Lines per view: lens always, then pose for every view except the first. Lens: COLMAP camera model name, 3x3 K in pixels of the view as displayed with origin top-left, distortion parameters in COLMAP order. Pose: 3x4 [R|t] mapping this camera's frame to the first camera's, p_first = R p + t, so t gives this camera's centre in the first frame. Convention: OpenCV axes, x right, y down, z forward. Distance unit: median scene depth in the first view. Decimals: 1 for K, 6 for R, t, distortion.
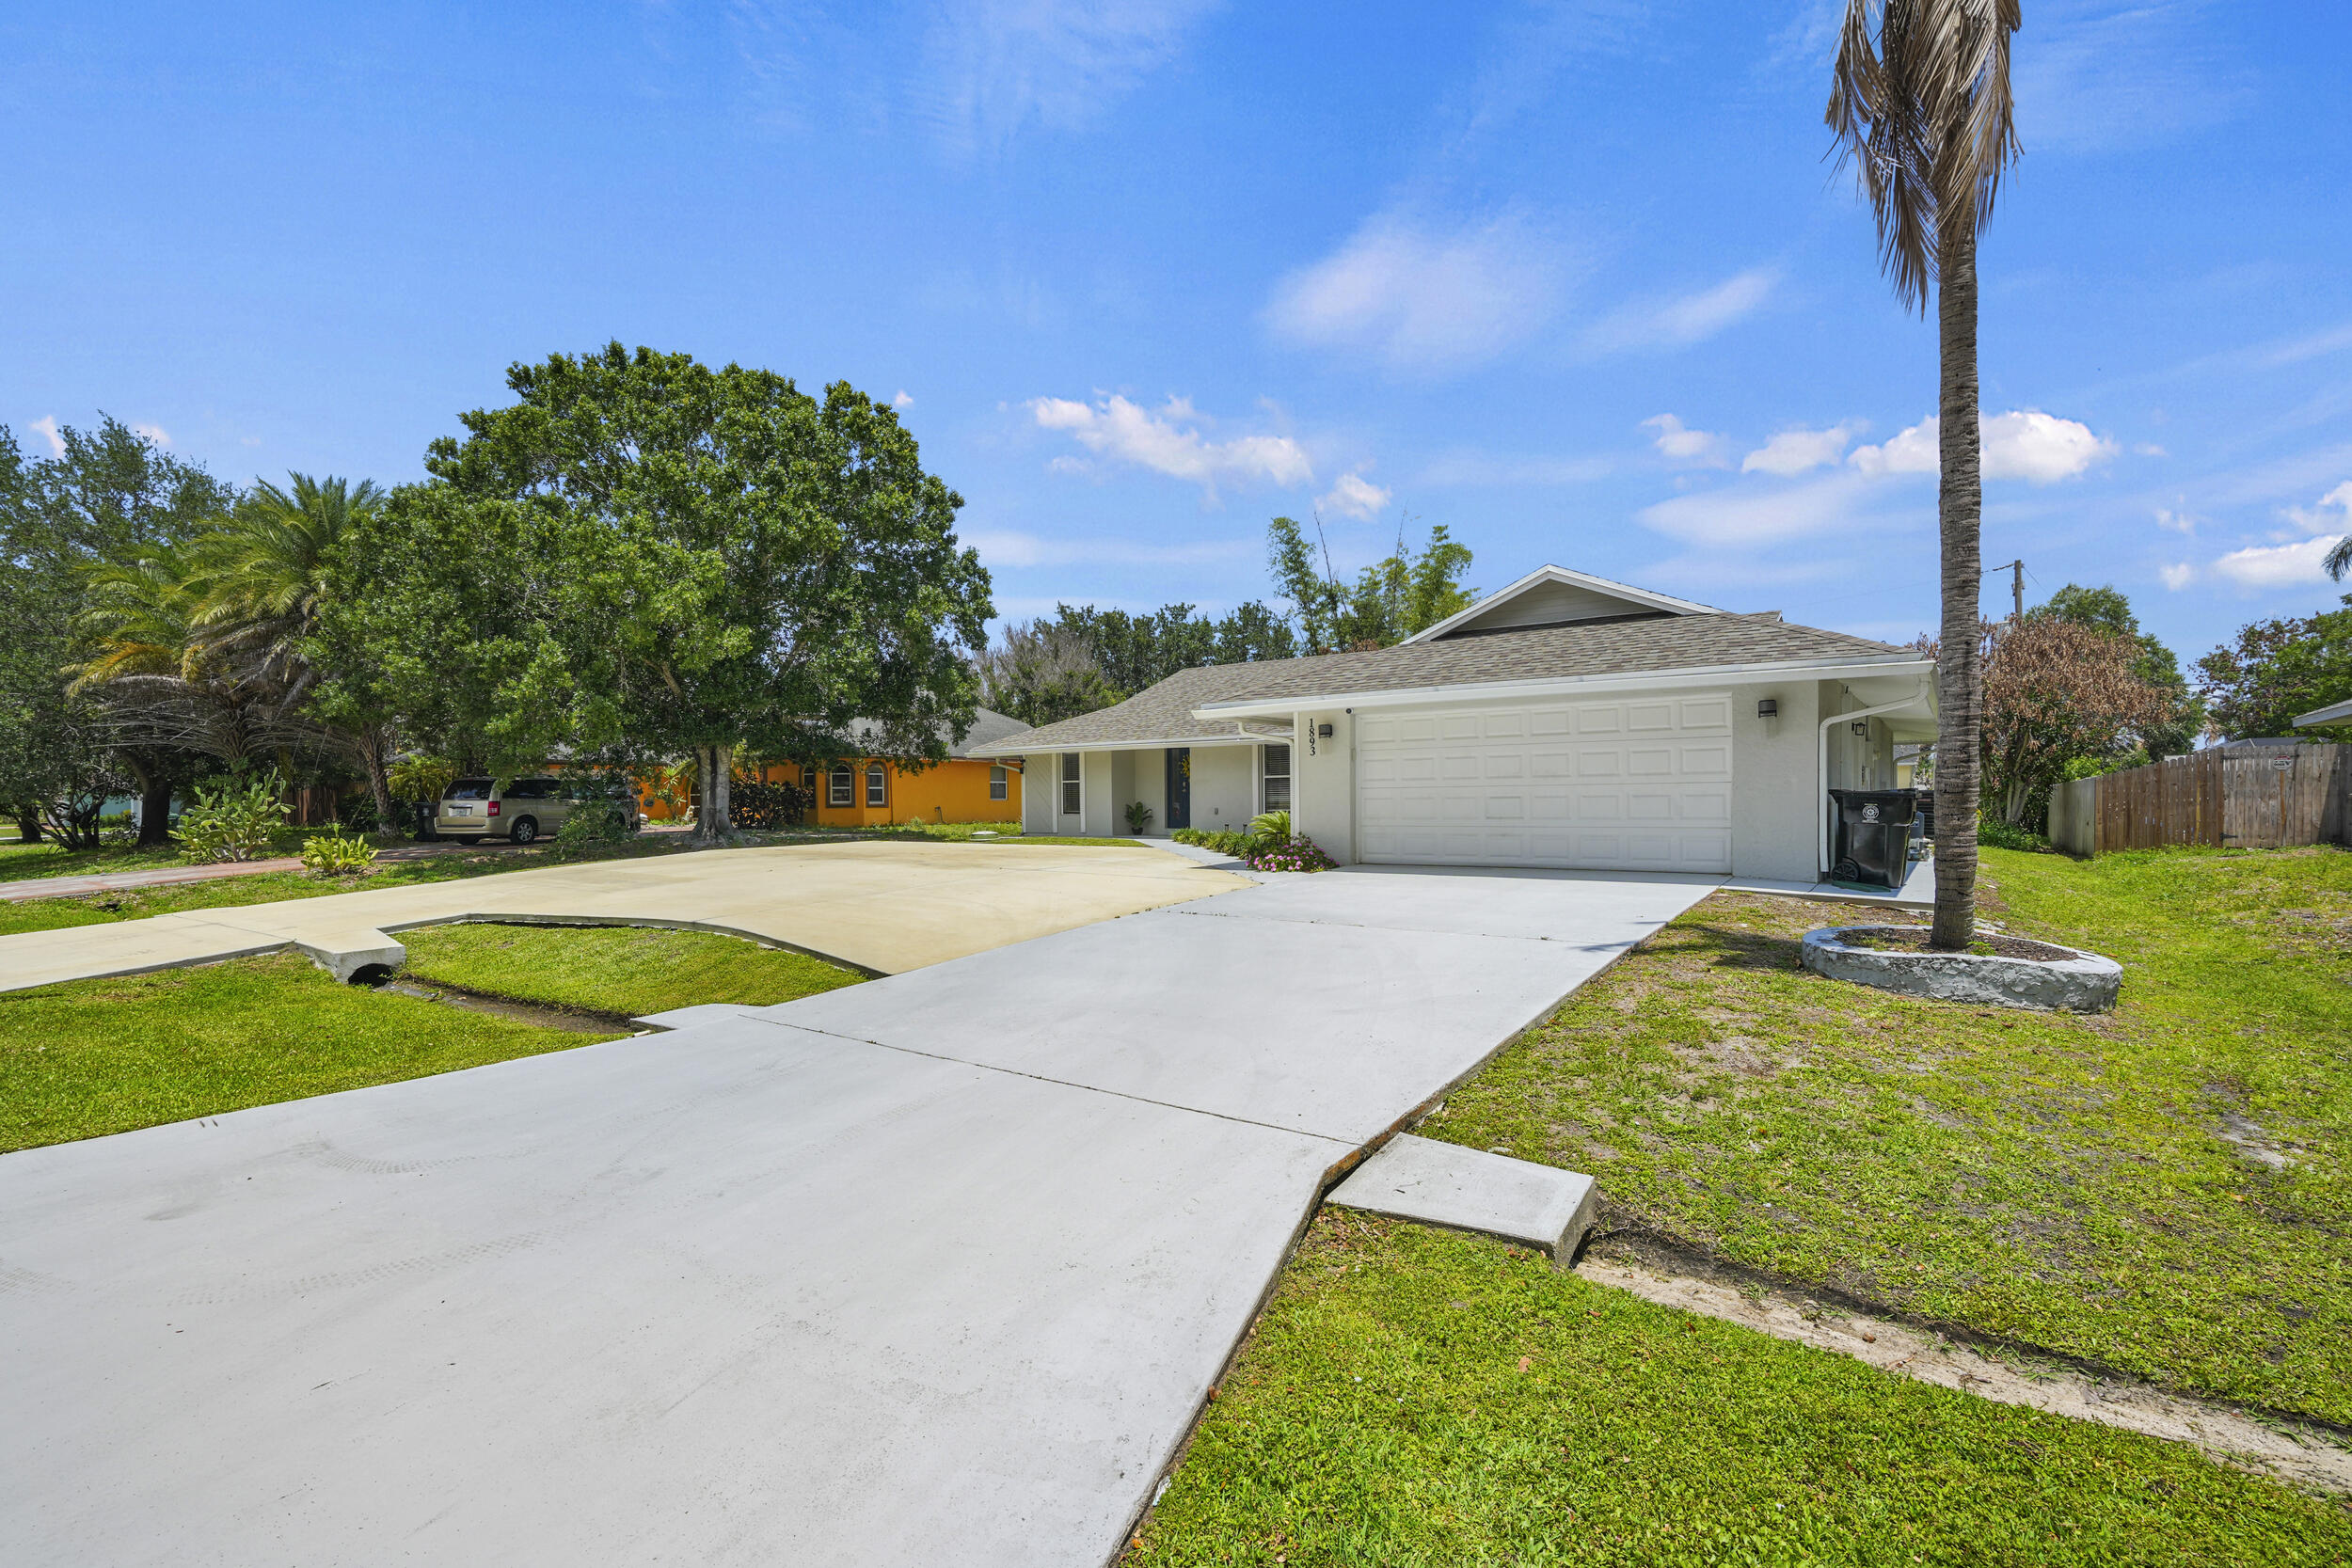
lens RADIAL K [[1064.6, 0, 1176.0], [0, 1064.6, 784.0], [0, 0, 1]] dist [0.000936, -0.000047]
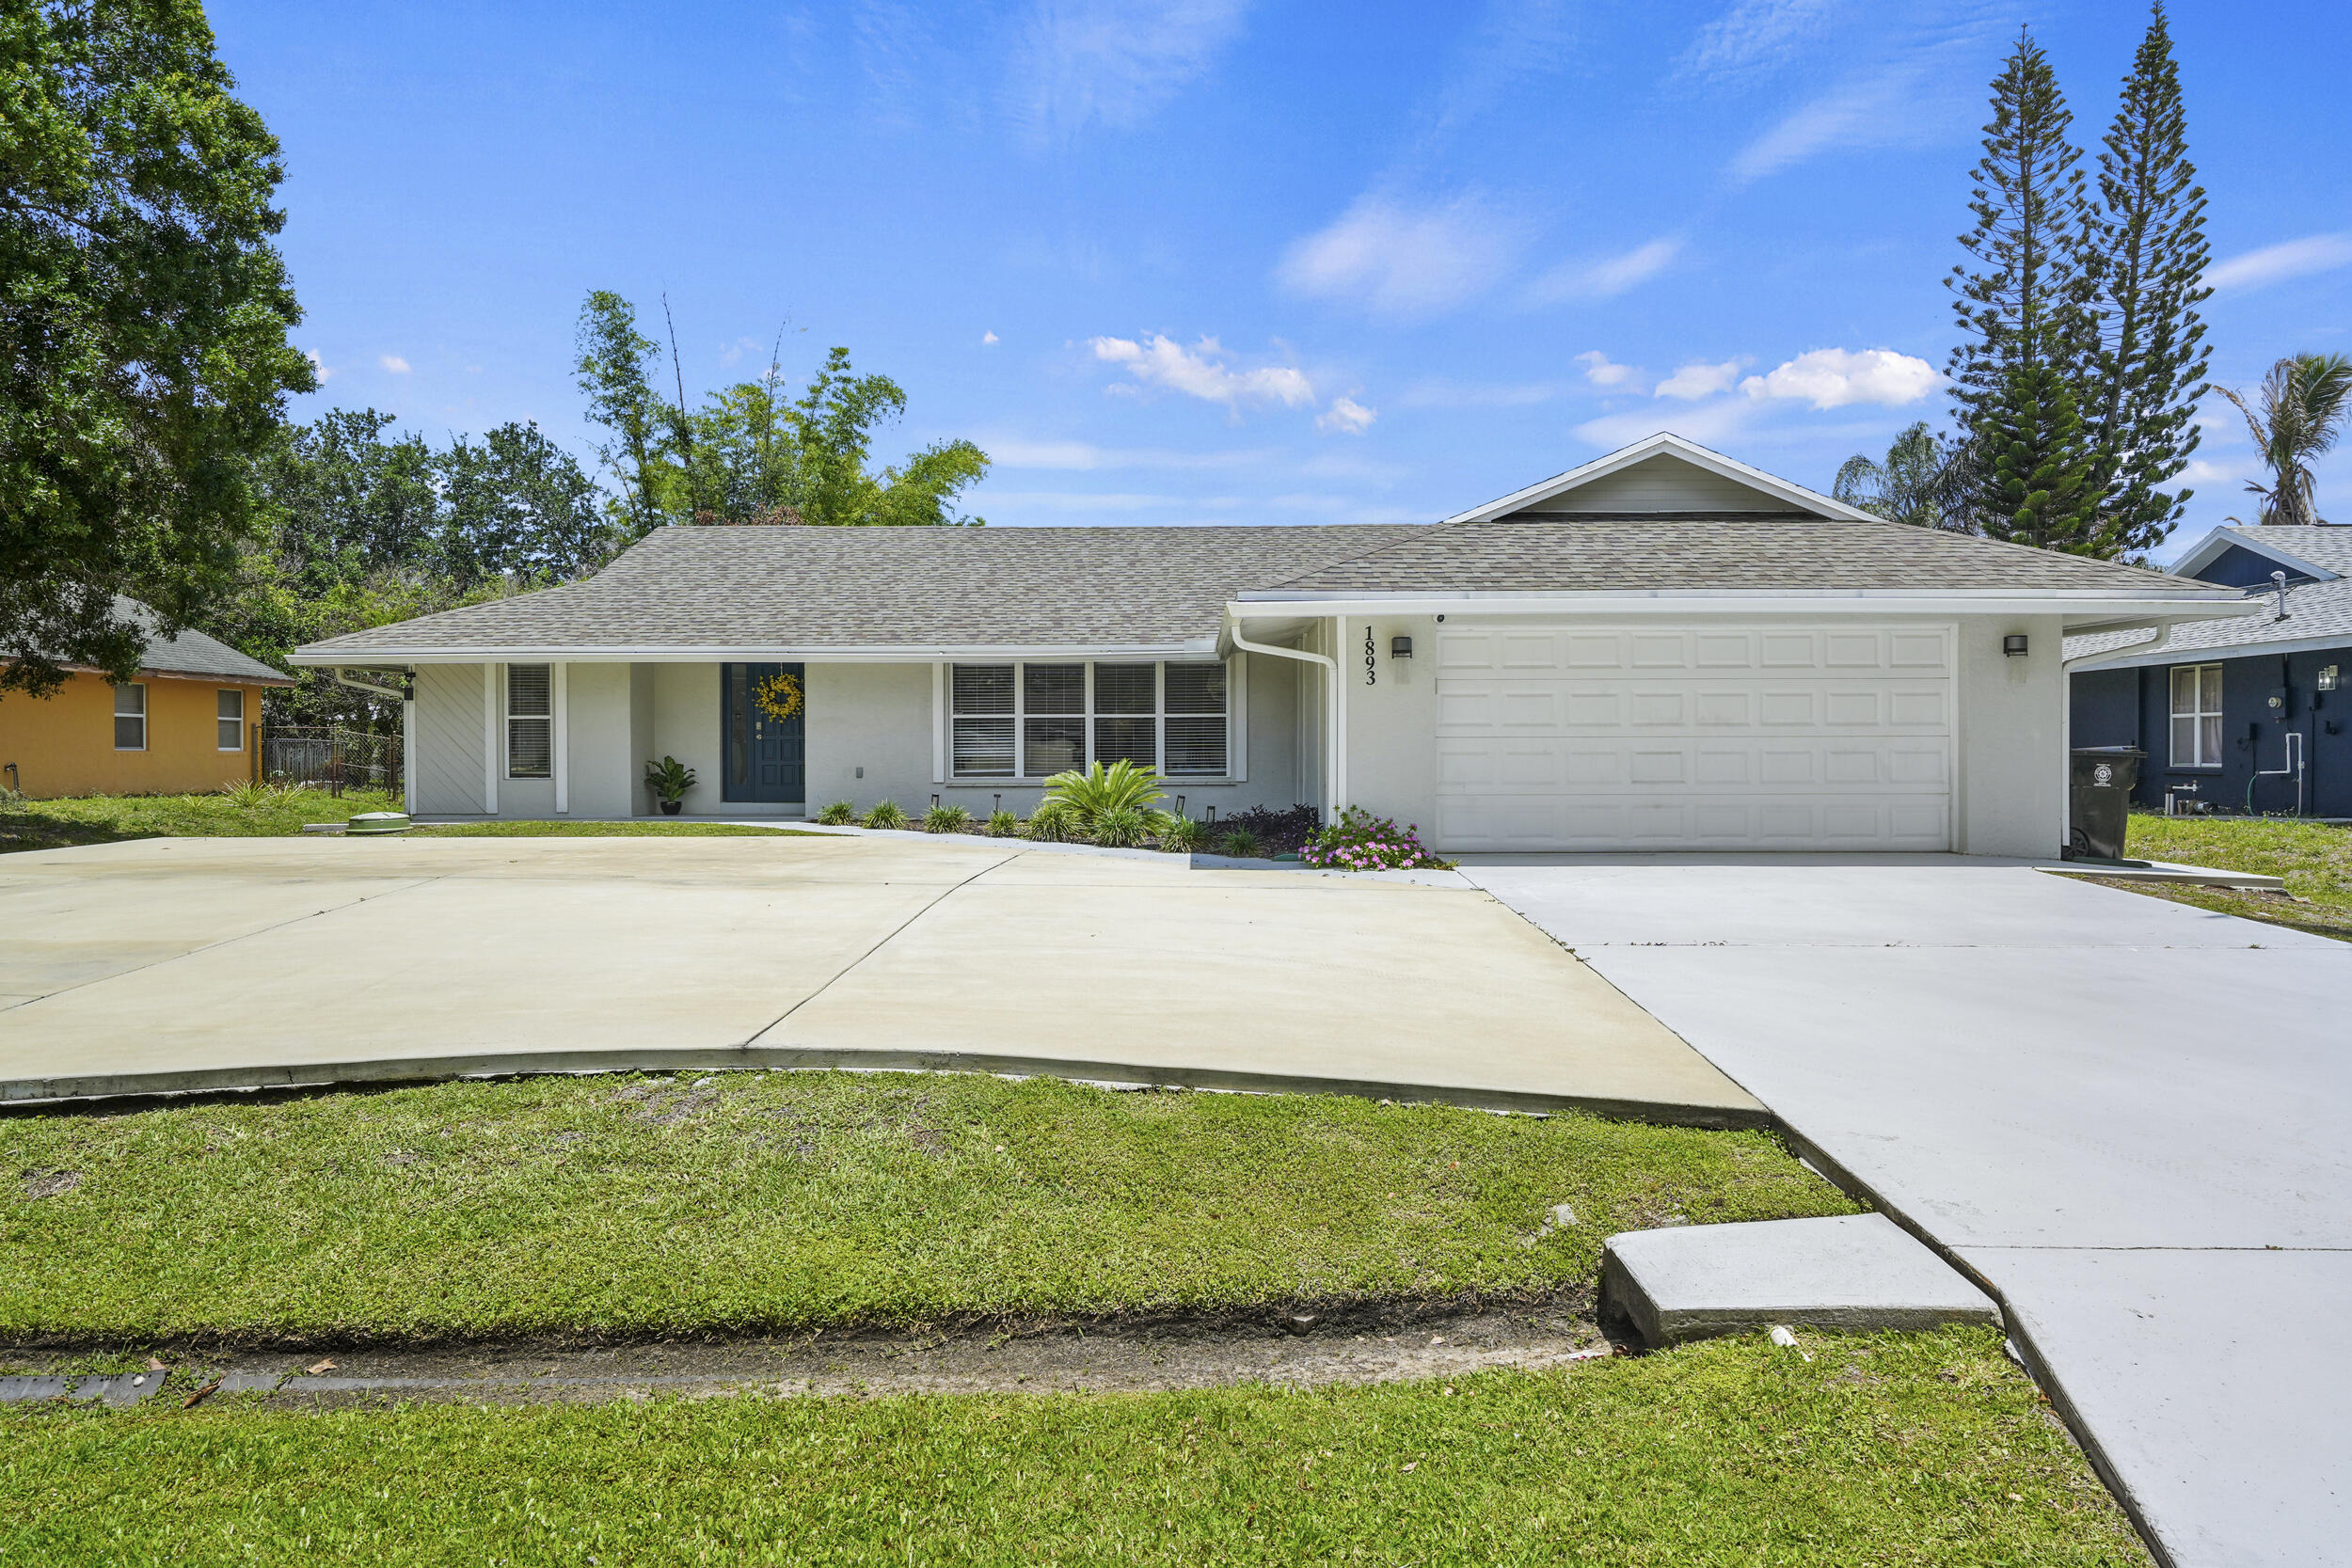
lens RADIAL K [[1541.8, 0, 1169.8], [0, 1541.8, 725.2], [0, 0, 1]] dist [-0.001648, -0.001571]
pose [[0.813221, 0.019512, 0.581627, -0.295449], [-0.015563, 0.999809, -0.011781, 0.006017], [-0.581746, 0.000529, 0.813370, 0.191133]]
